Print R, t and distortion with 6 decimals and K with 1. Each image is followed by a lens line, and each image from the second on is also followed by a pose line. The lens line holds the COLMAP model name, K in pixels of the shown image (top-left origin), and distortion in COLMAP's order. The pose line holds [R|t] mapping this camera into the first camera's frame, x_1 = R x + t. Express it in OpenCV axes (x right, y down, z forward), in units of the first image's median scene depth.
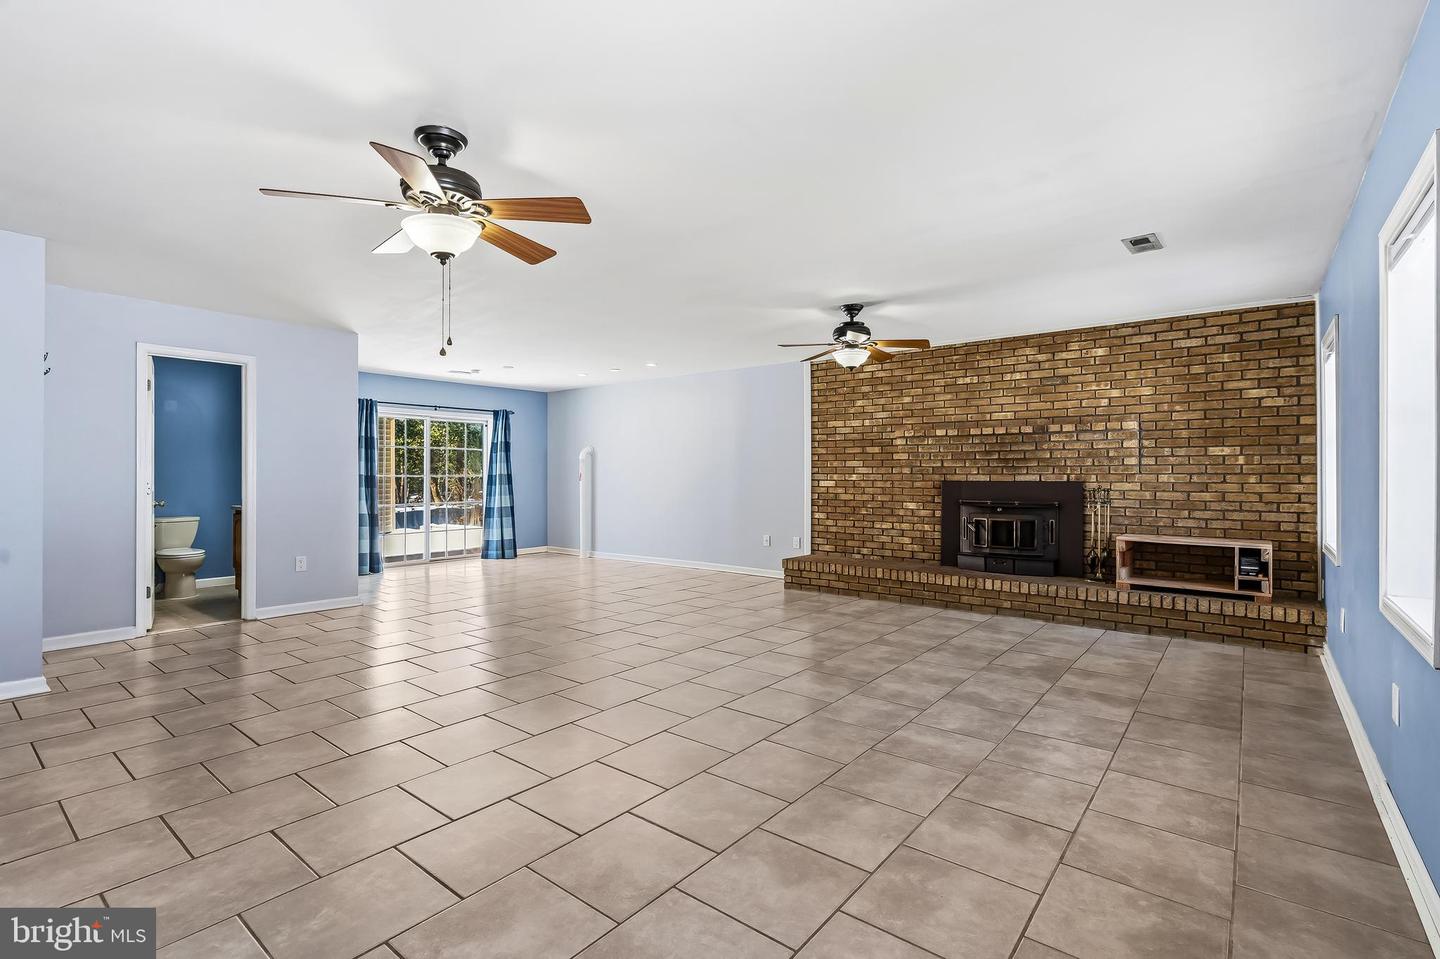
lens RADIAL K [[668.4, 0, 721.3], [0, 668.4, 466.4], [0, 0, 1]] dist [-0.000524, 0.000048]
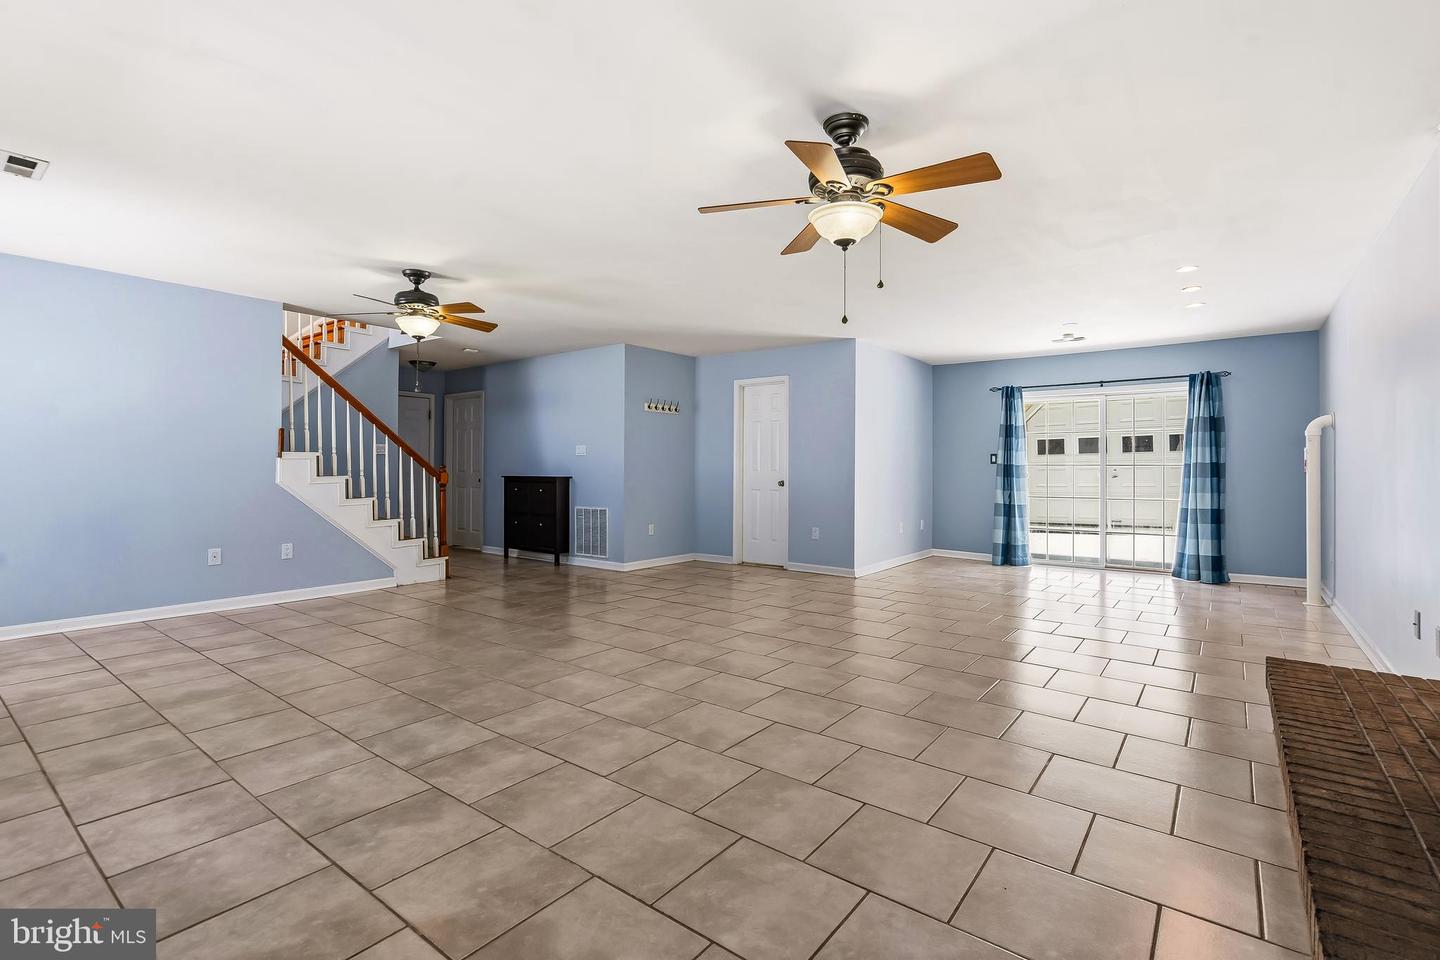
lens RADIAL K [[652.4, 0, 724.9], [0, 652.4, 479.9], [0, 0, 1]] dist [-0.002388, 0.000065]
pose [[0.023495, 0.014348, -0.999621, 1.024235], [0.010573, 0.999838, 0.014599, 0.031434], [0.999668, -0.010912, 0.023340, 1.325434]]
